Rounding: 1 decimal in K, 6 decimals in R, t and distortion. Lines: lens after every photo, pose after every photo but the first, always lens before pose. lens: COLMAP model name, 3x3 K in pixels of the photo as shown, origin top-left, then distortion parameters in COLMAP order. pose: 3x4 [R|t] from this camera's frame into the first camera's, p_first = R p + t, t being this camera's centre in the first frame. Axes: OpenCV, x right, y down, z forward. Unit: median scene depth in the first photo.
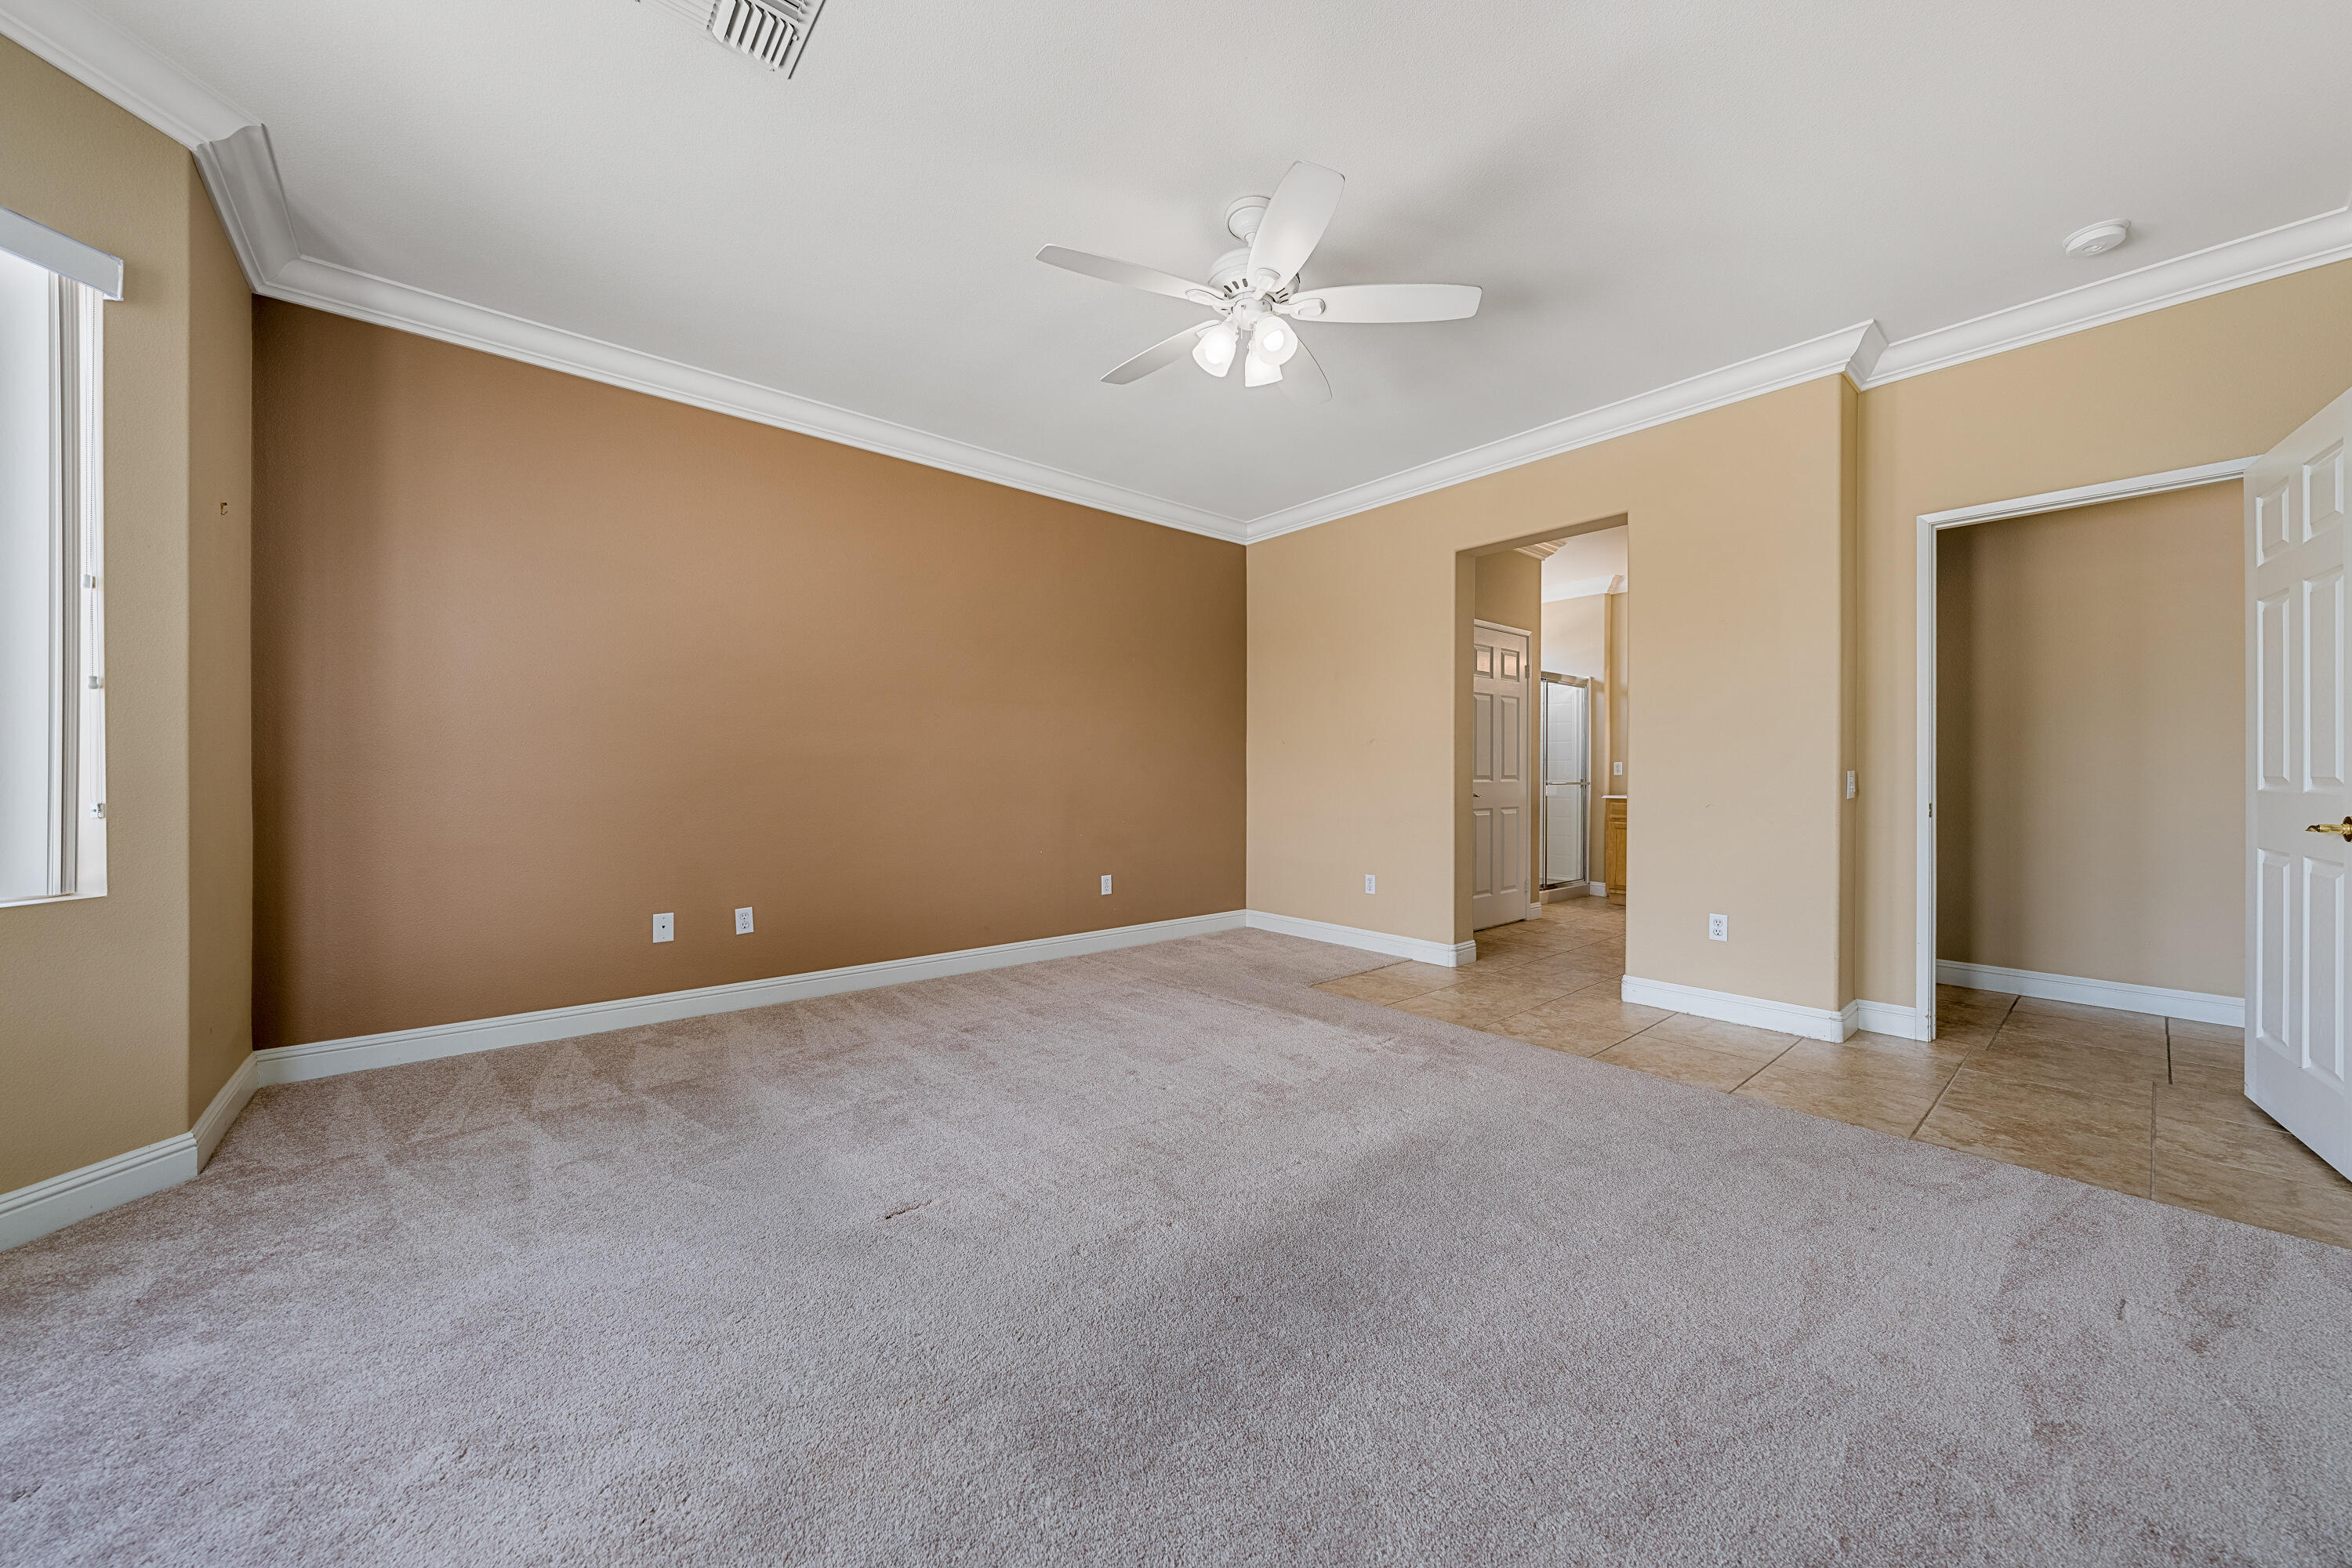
lens RADIAL K [[836.9, 0, 1184.6], [0, 836.9, 775.3], [0, 0, 1]] dist [-0.000475, 0.000014]
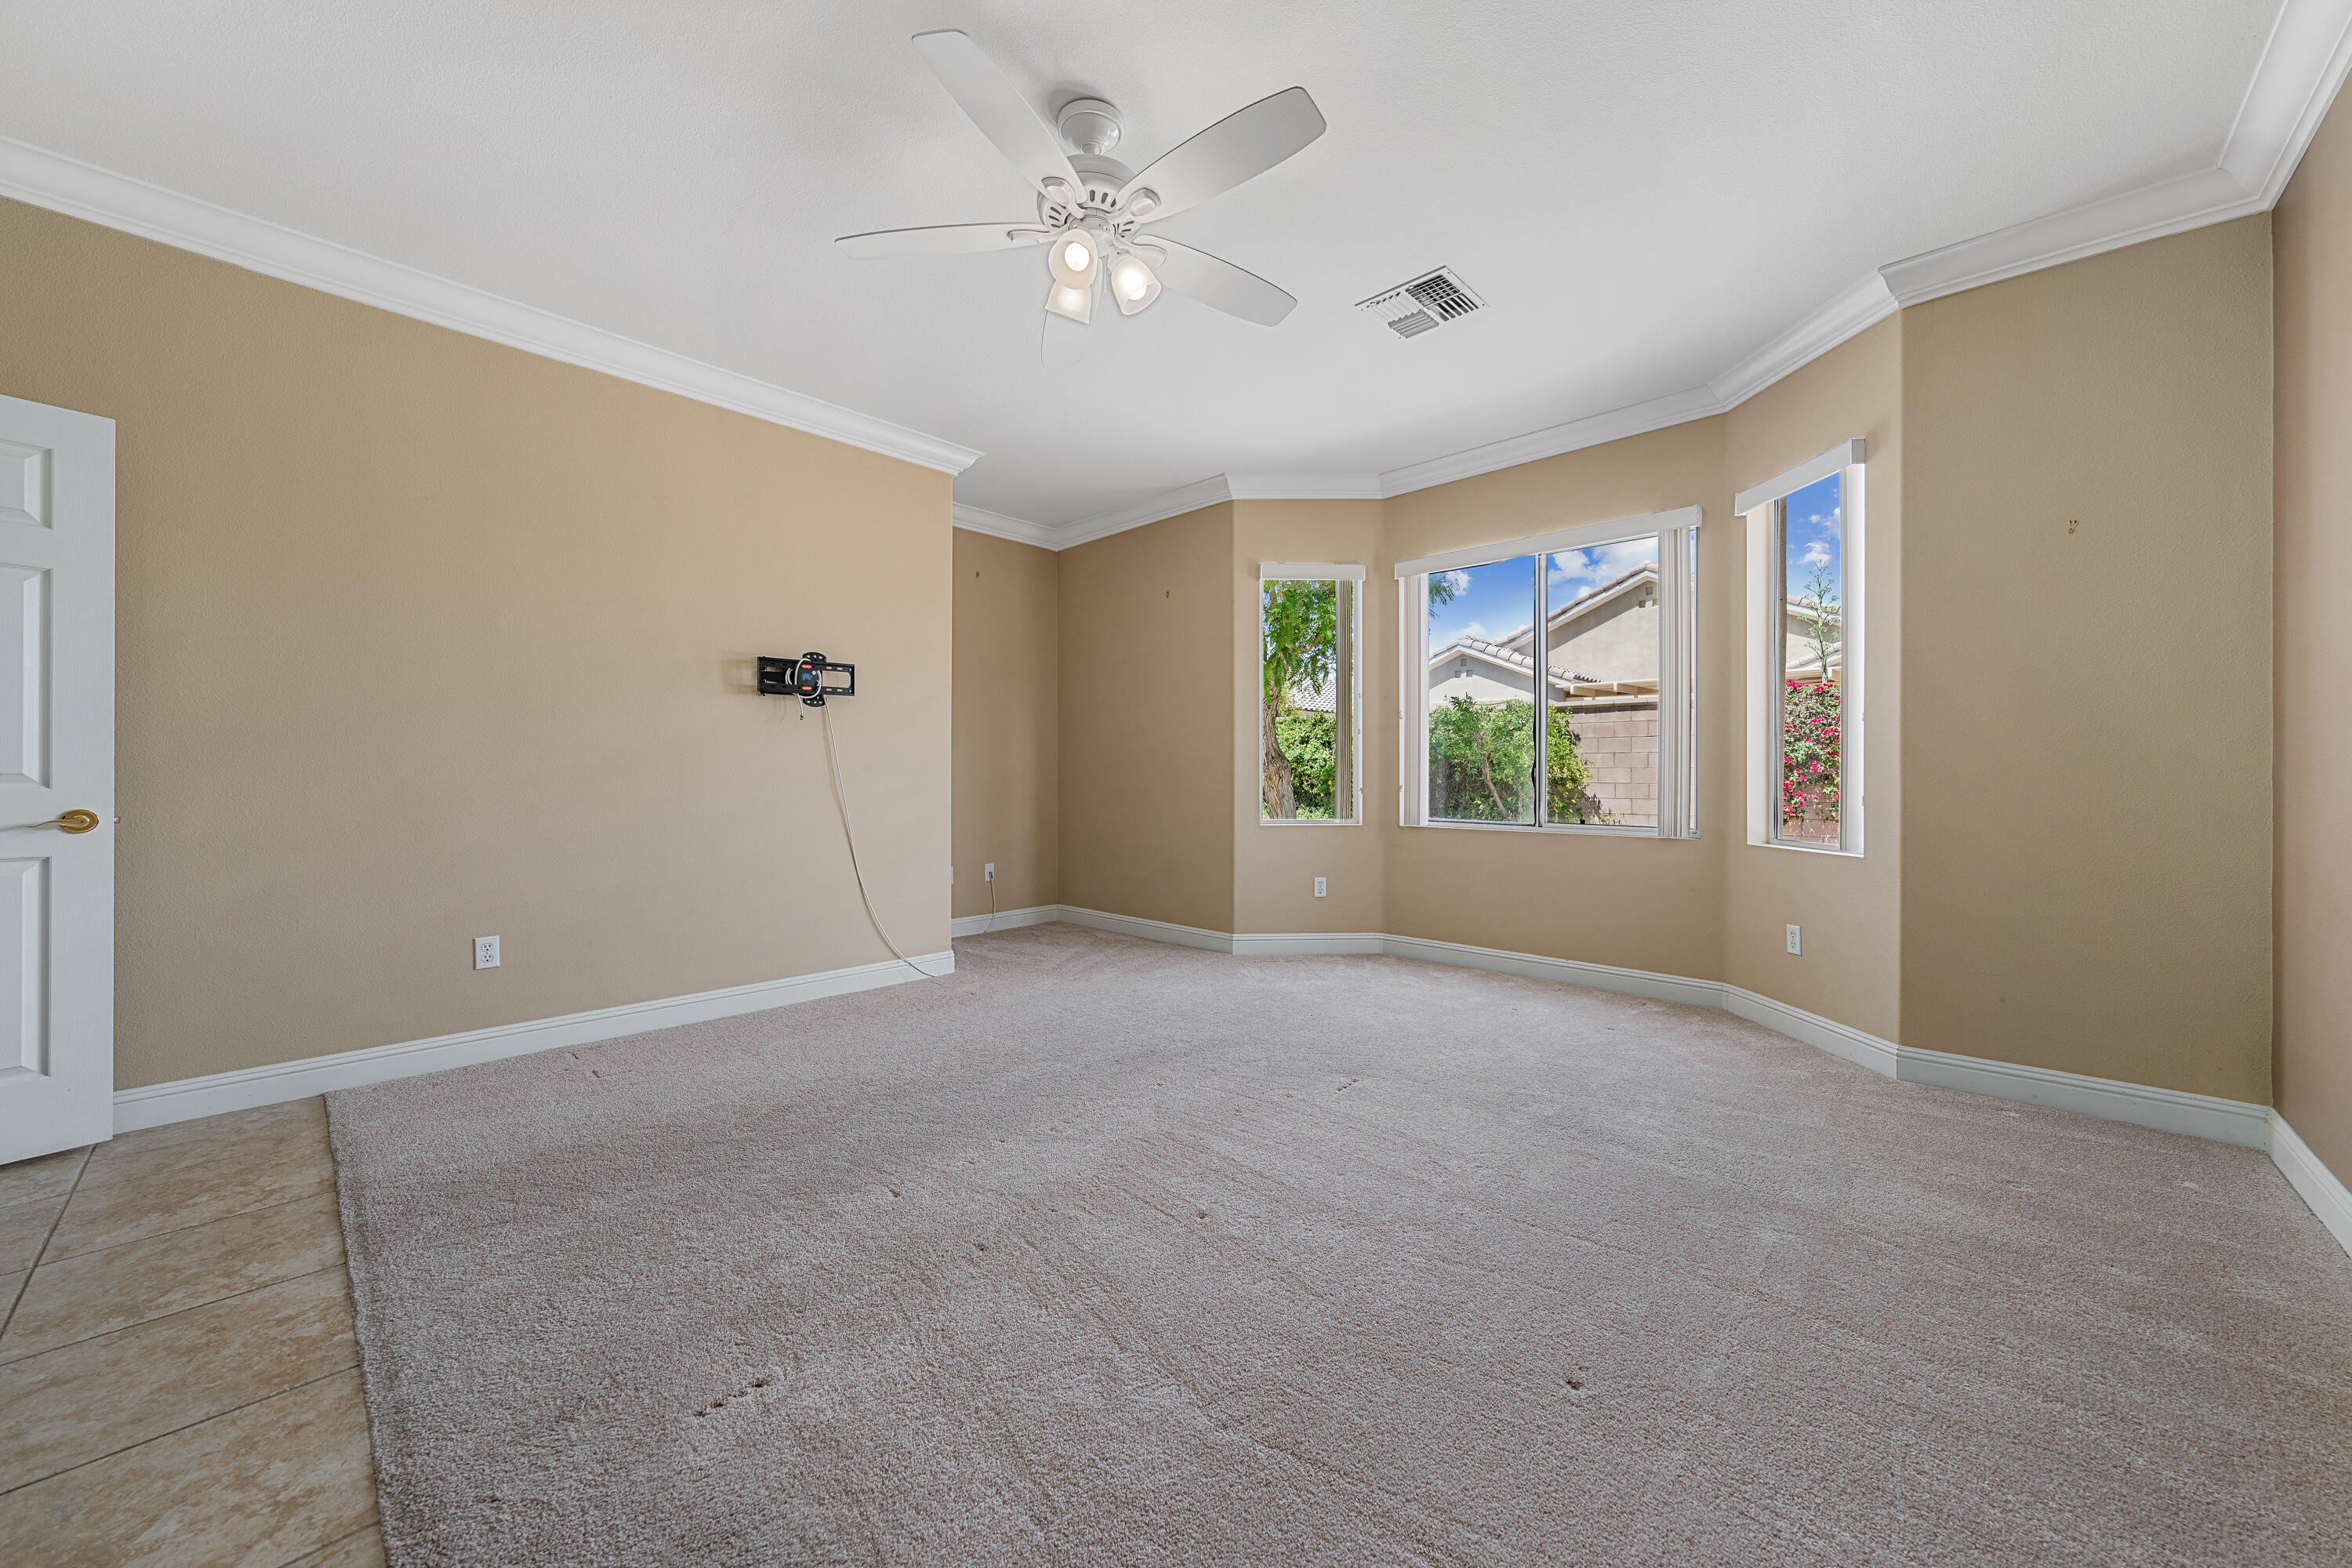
lens RADIAL K [[836.9, 0, 1178.1], [0, 836.9, 780.3], [0, 0, 1]] dist [-0.000475, 0.000014]
pose [[-0.993768, -0.003287, -0.111423, 0.075420], [-0.003734, 0.999986, 0.003798, 0.001330], [0.111409, 0.004191, -0.993766, 1.634351]]
